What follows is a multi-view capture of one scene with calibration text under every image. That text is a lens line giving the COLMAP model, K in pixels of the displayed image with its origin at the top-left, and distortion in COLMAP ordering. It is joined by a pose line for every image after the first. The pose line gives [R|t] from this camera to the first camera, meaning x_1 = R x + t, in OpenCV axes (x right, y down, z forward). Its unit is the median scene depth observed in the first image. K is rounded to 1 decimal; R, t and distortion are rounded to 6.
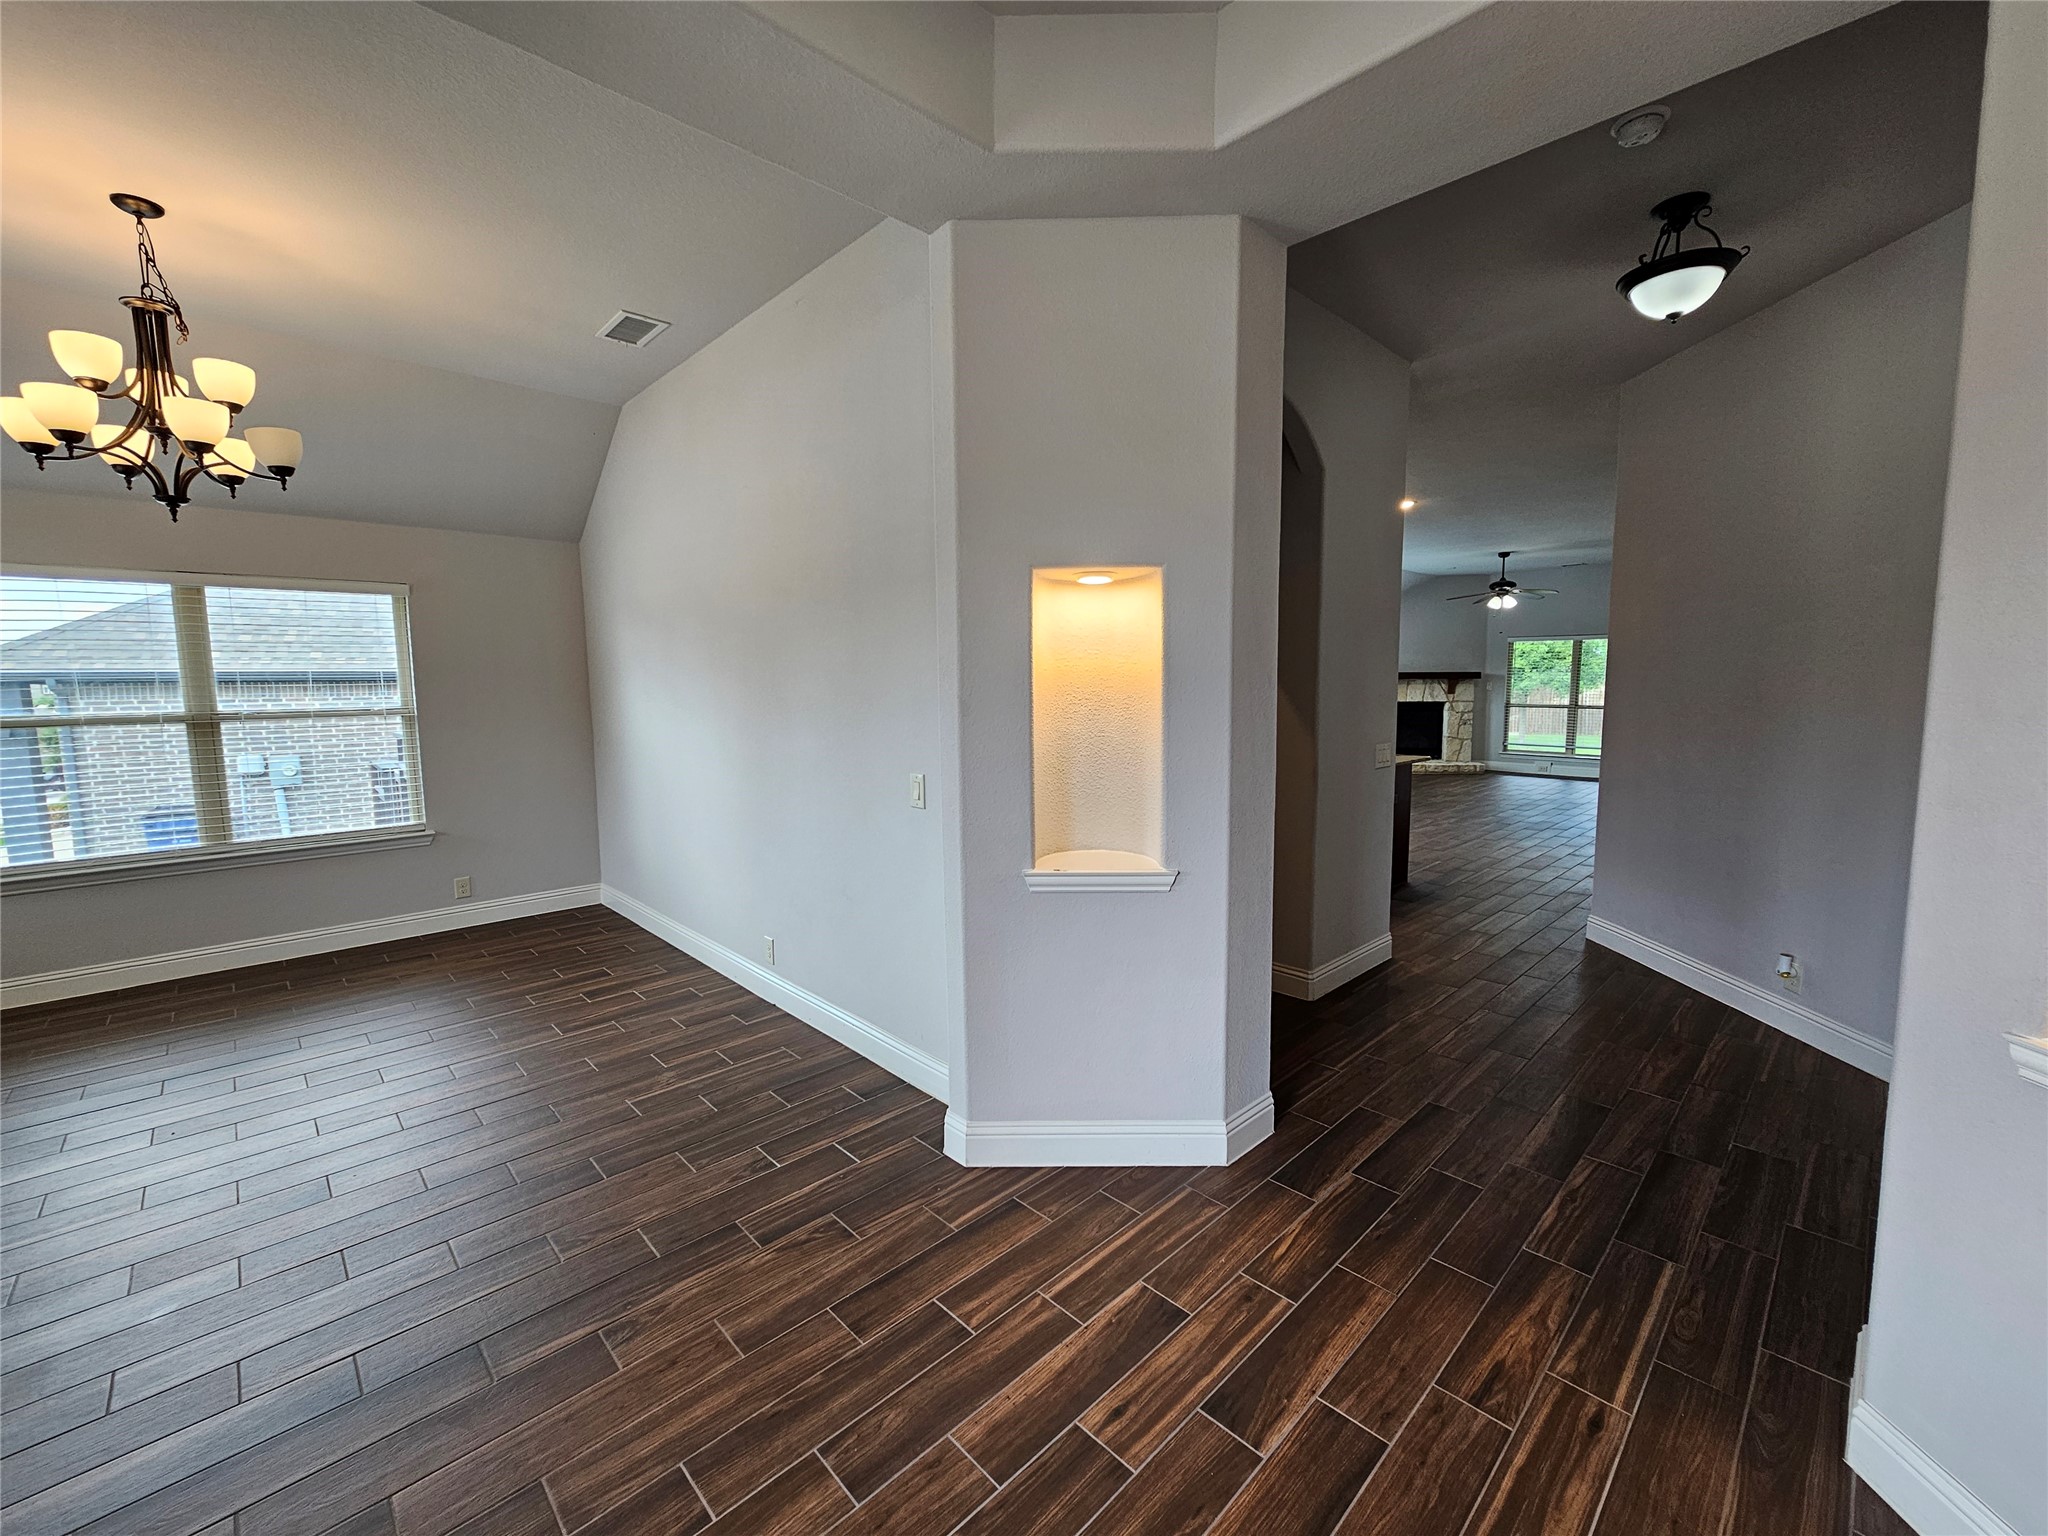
lens RADIAL K [[838.2, 0, 1025.3], [0, 838.2, 765.4], [0, 0, 1]] dist [-0.000757, 0.000312]
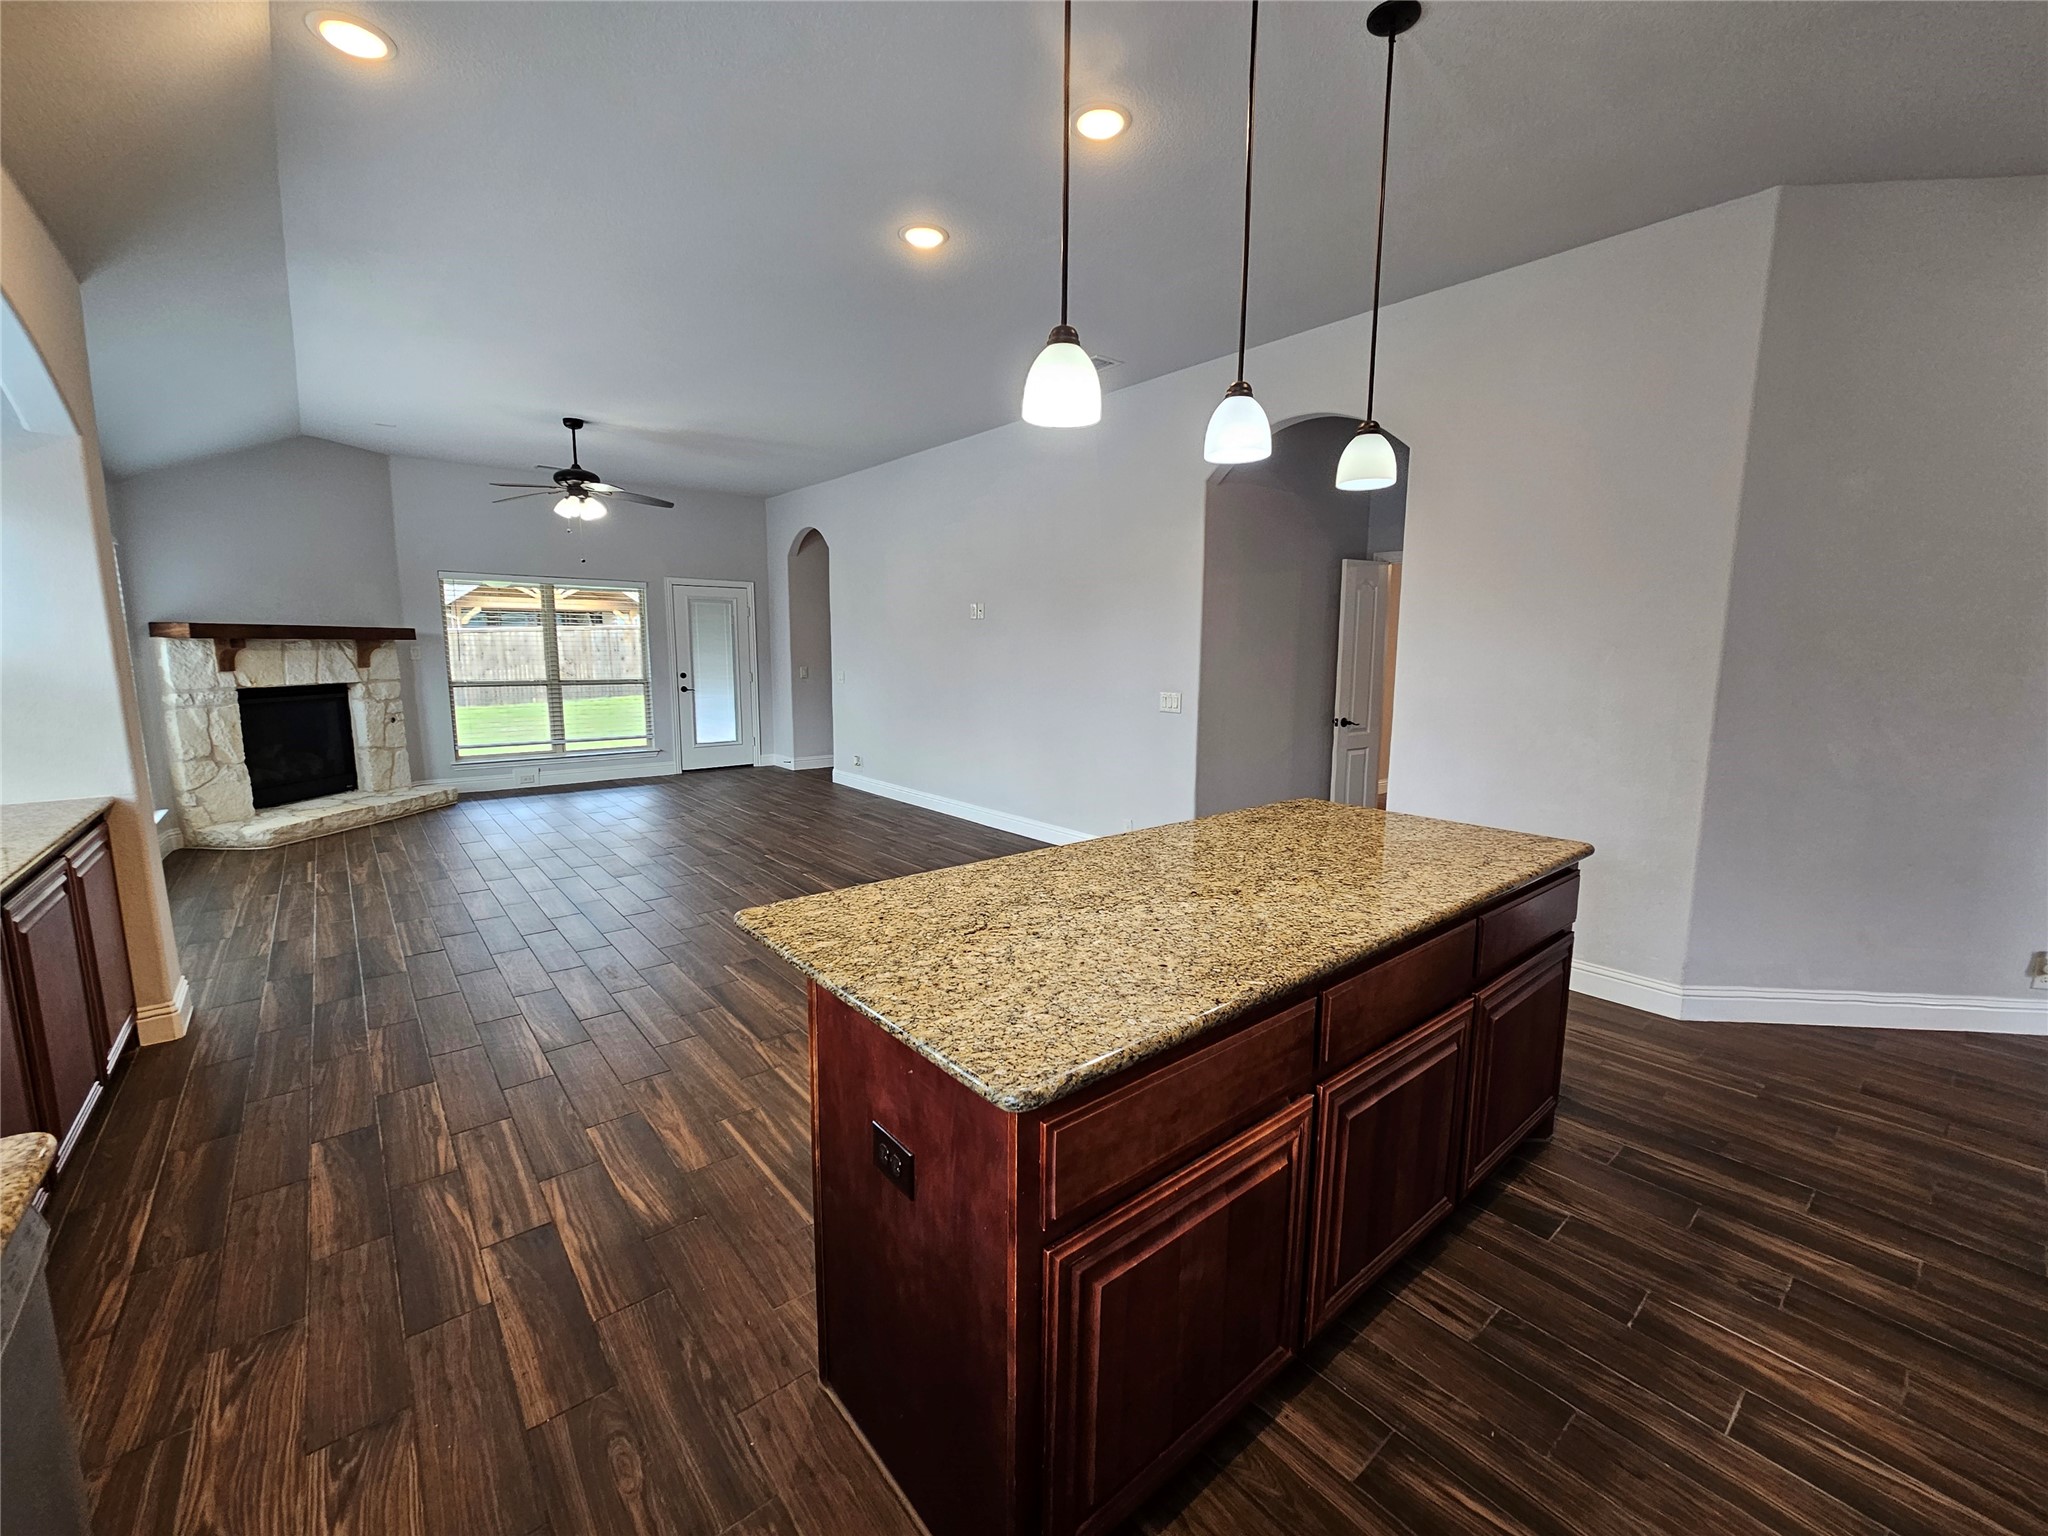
lens RADIAL K [[838.2, 0, 1030.7], [0, 838.2, 762.6], [0, 0, 1]] dist [-0.000757, 0.000312]
pose [[0.063819, -0.130581, 0.989382, -0.005616], [0.092624, 0.987898, 0.124410, -0.052531], [-0.993654, 0.083701, 0.075141, 0.540918]]
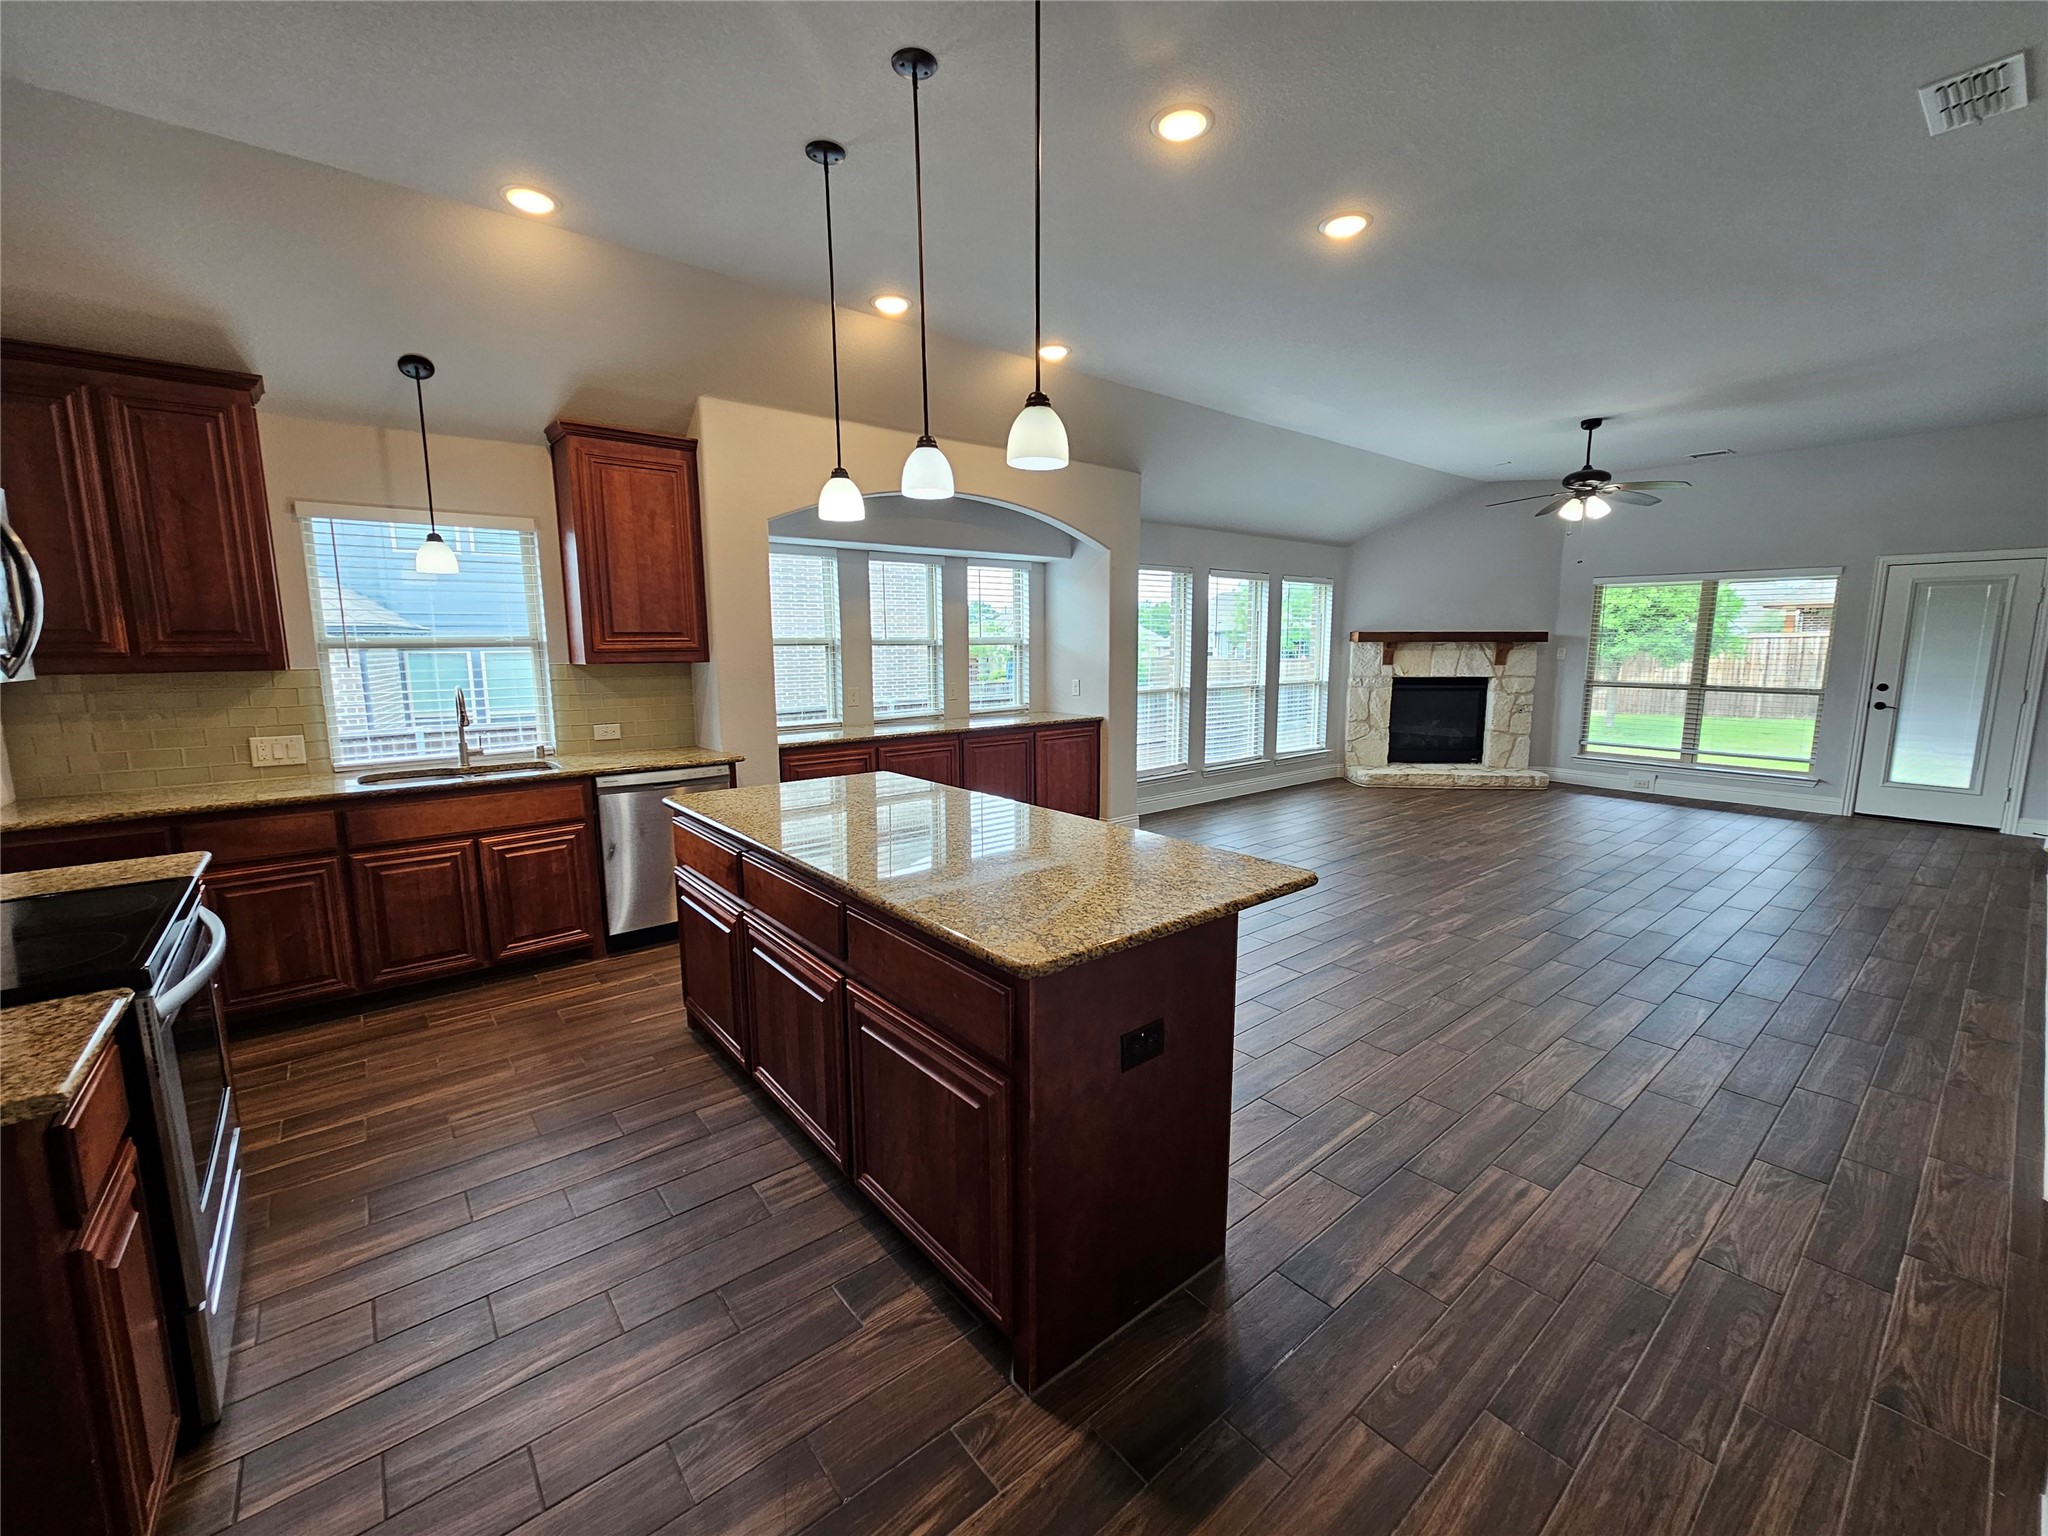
lens RADIAL K [[838.2, 0, 1034.7], [0, 838.2, 762.4], [0, 0, 1]] dist [-0.000757, 0.000312]
pose [[0.997731, 0.017376, -0.065053, 0.189969], [-0.014565, 0.998950, 0.043440, -0.032669], [0.065739, -0.042394, 0.996936, 0.321573]]
